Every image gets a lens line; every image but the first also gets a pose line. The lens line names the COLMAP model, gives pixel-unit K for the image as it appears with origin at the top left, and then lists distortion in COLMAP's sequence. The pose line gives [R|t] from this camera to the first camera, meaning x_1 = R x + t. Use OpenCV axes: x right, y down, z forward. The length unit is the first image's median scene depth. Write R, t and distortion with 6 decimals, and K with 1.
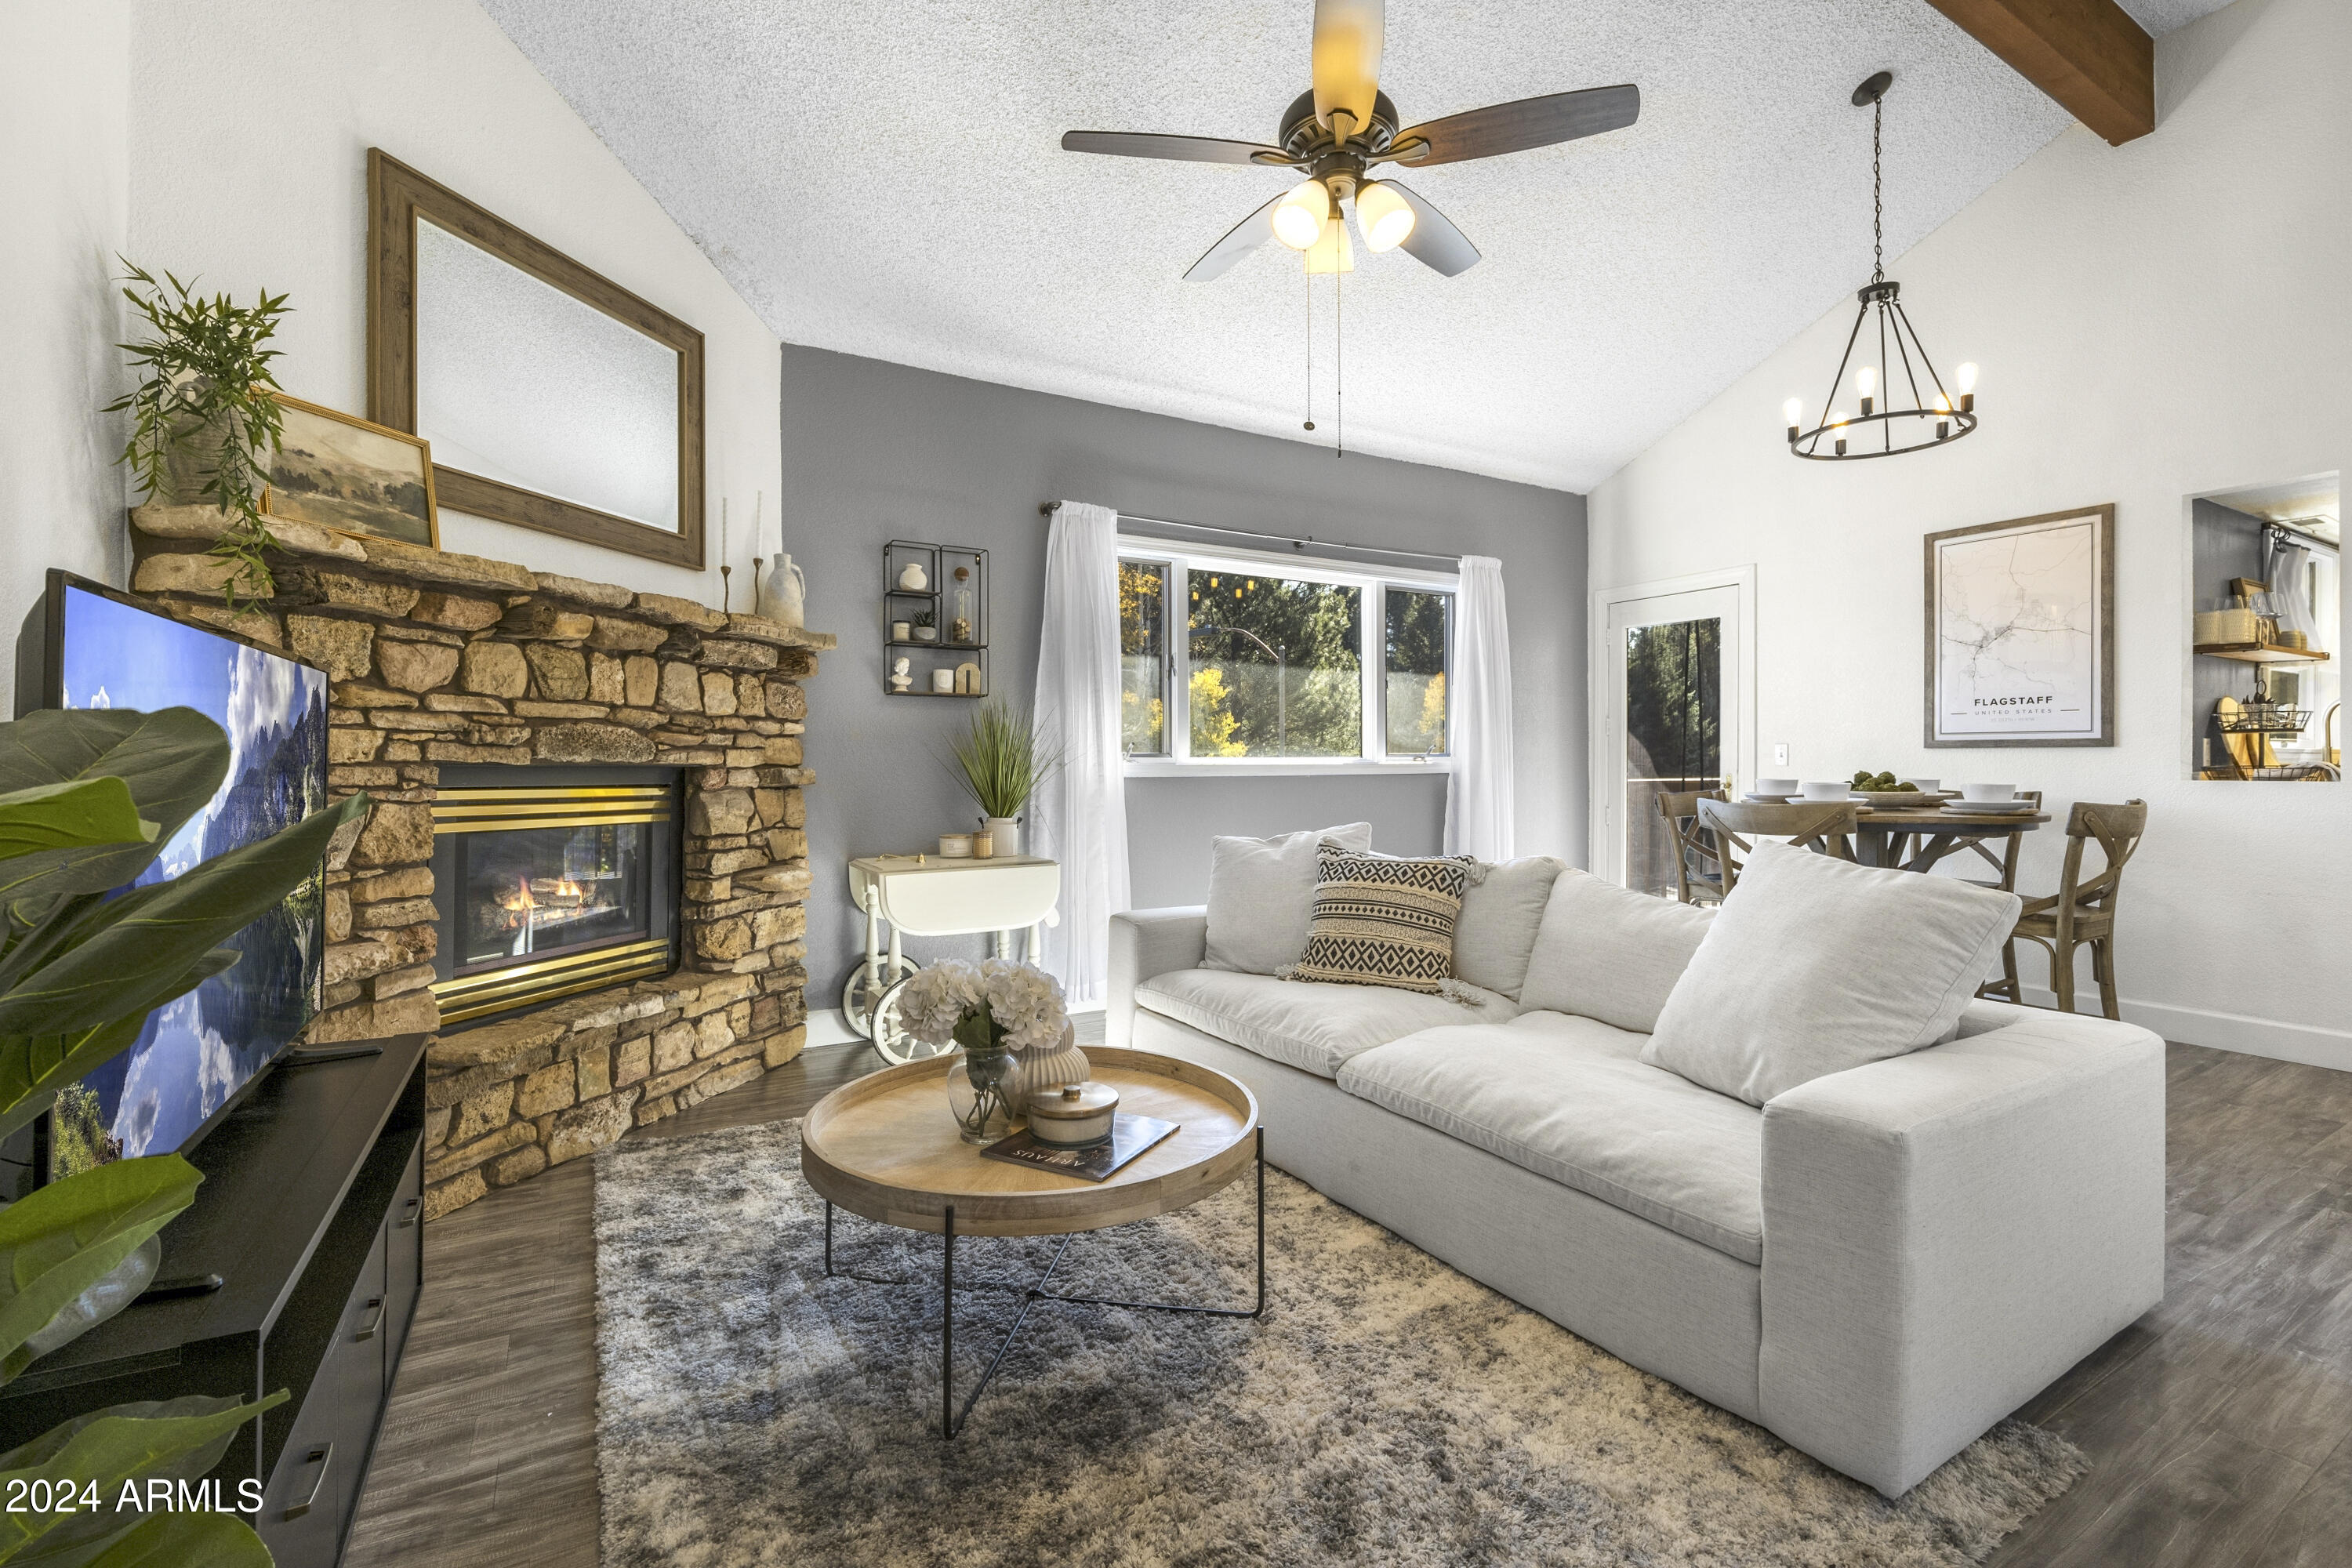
lens RADIAL K [[1021.2, 0, 1174.4], [0, 1021.2, 765.0], [0, 0, 1]] dist [-0.001610, -0.000190]
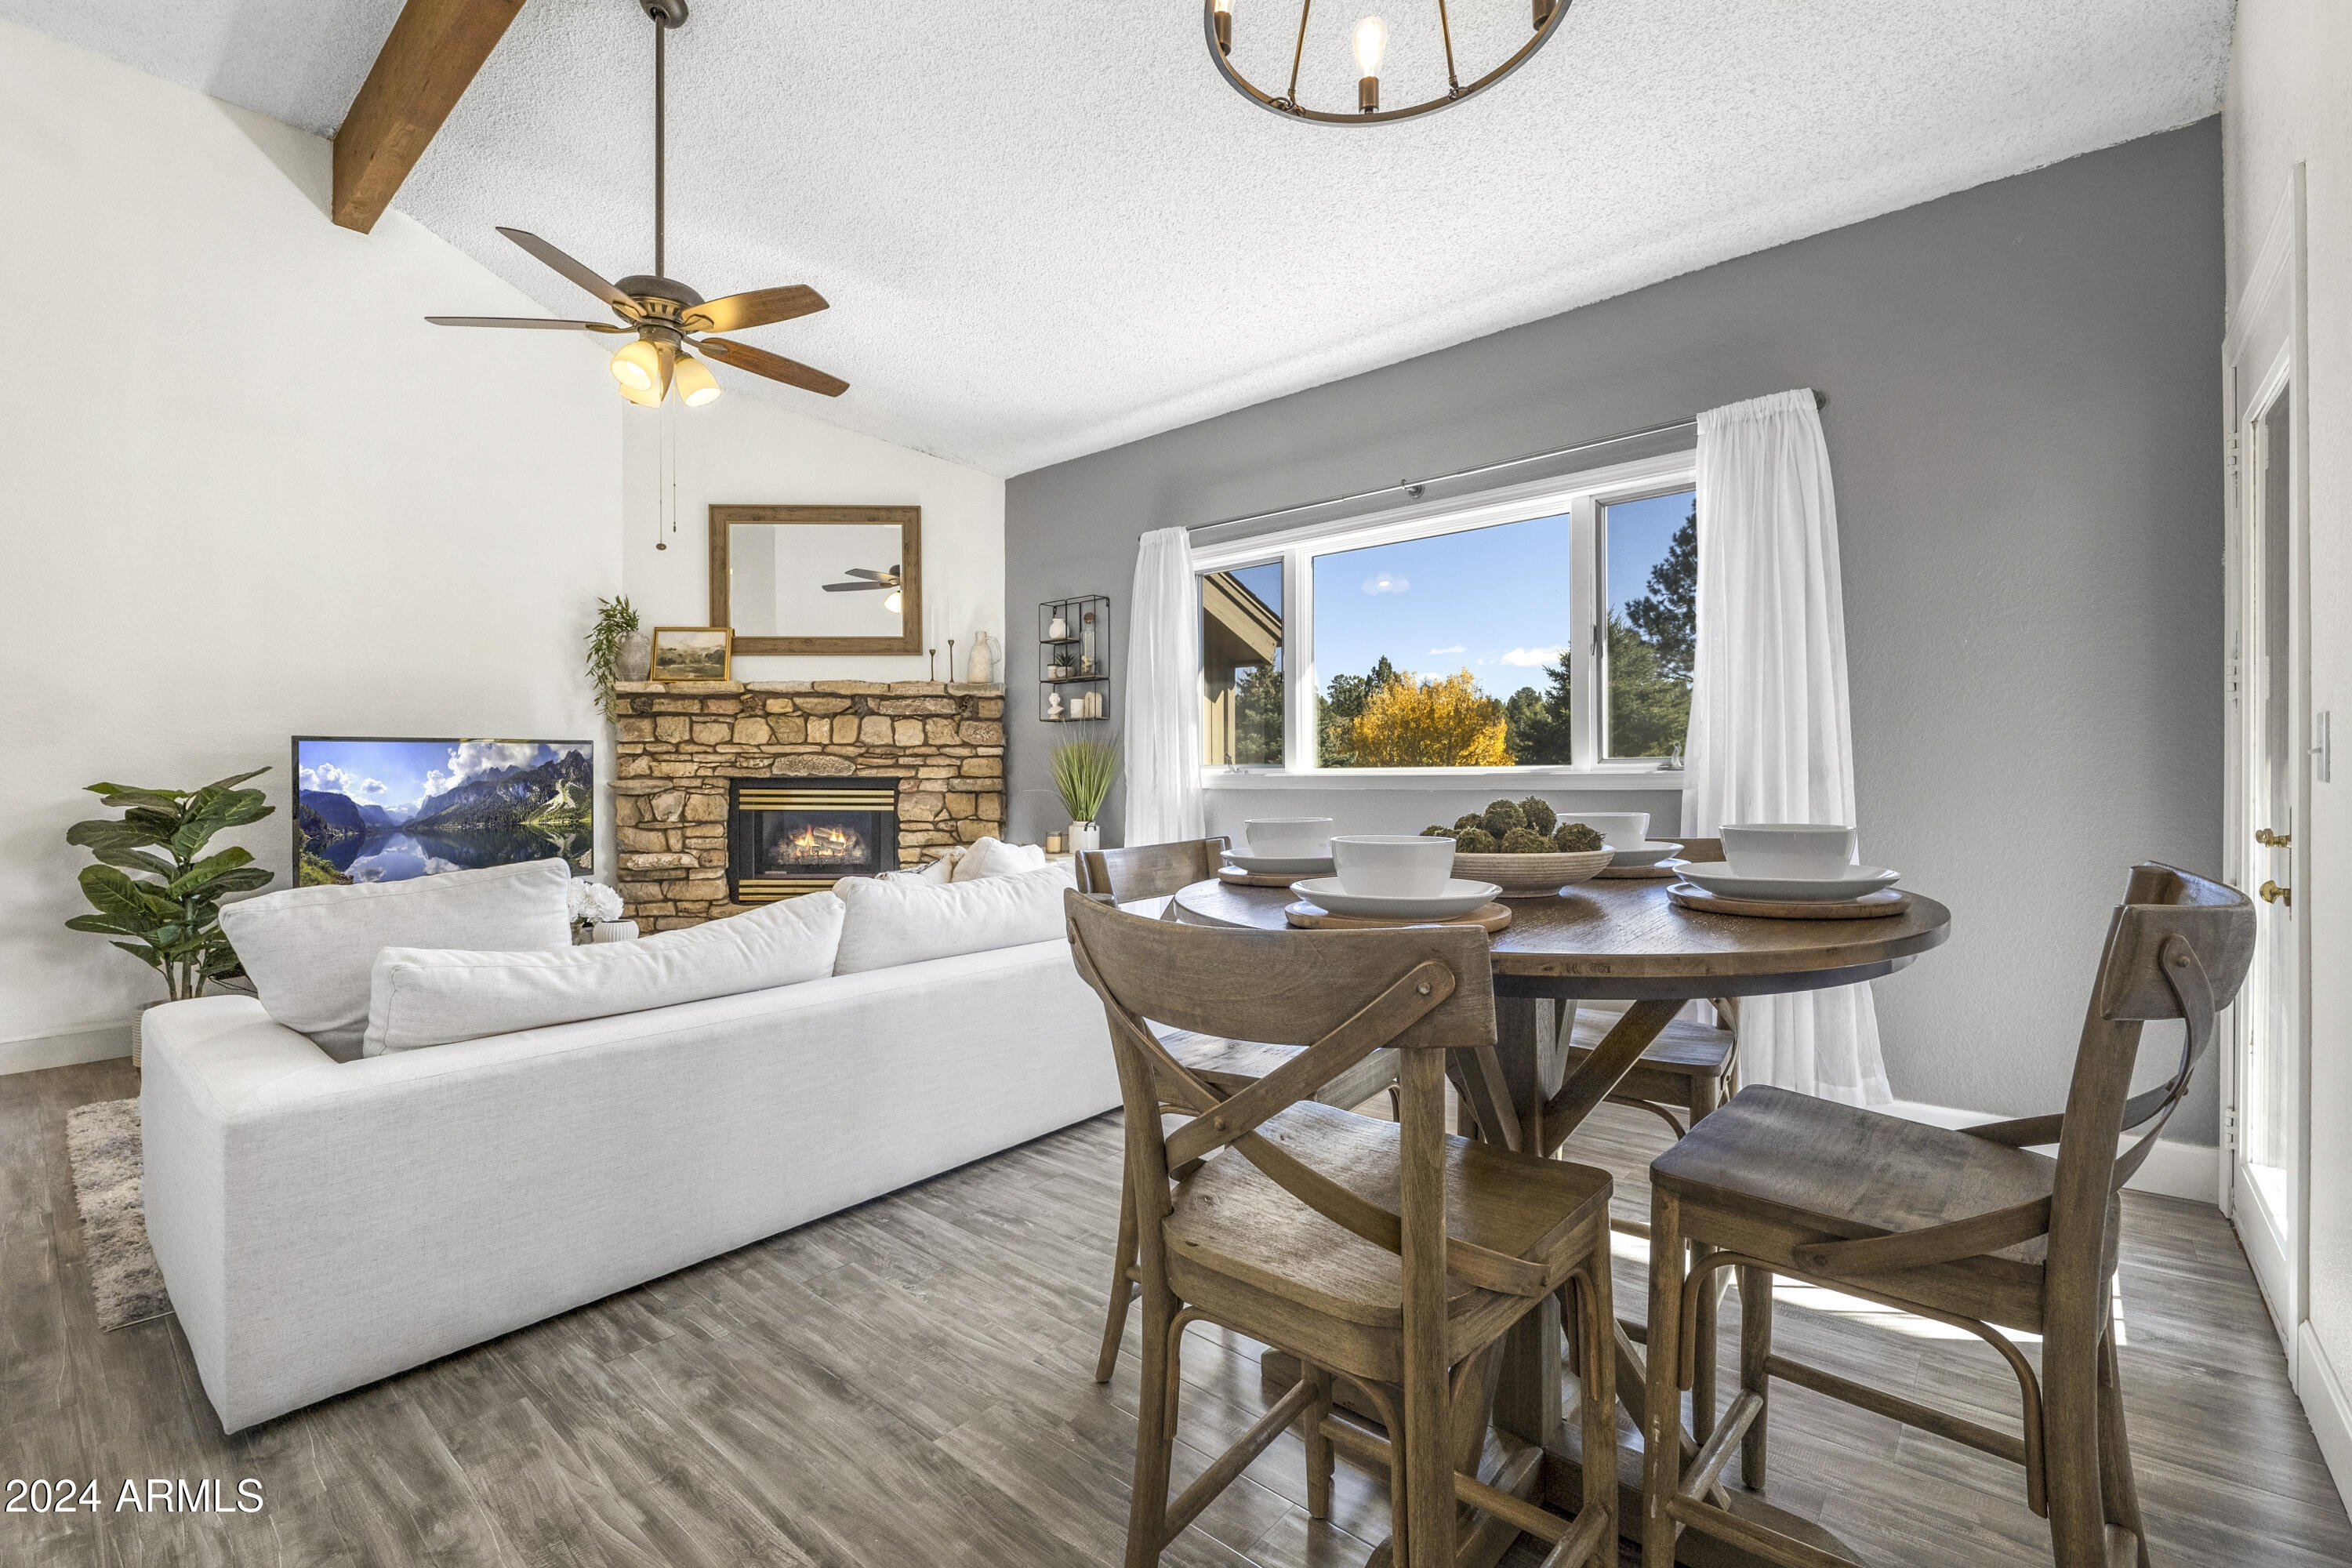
lens RADIAL K [[1021.2, 0, 1174.3], [0, 1021.2, 785.9], [0, 0, 1]] dist [-0.001610, -0.000190]
pose [[0.333747, 0.006601, -0.942639, 1.276361], [0.003458, 0.999960, 0.008227, 0.002322], [0.942656, -0.006005, 0.333711, 0.911485]]
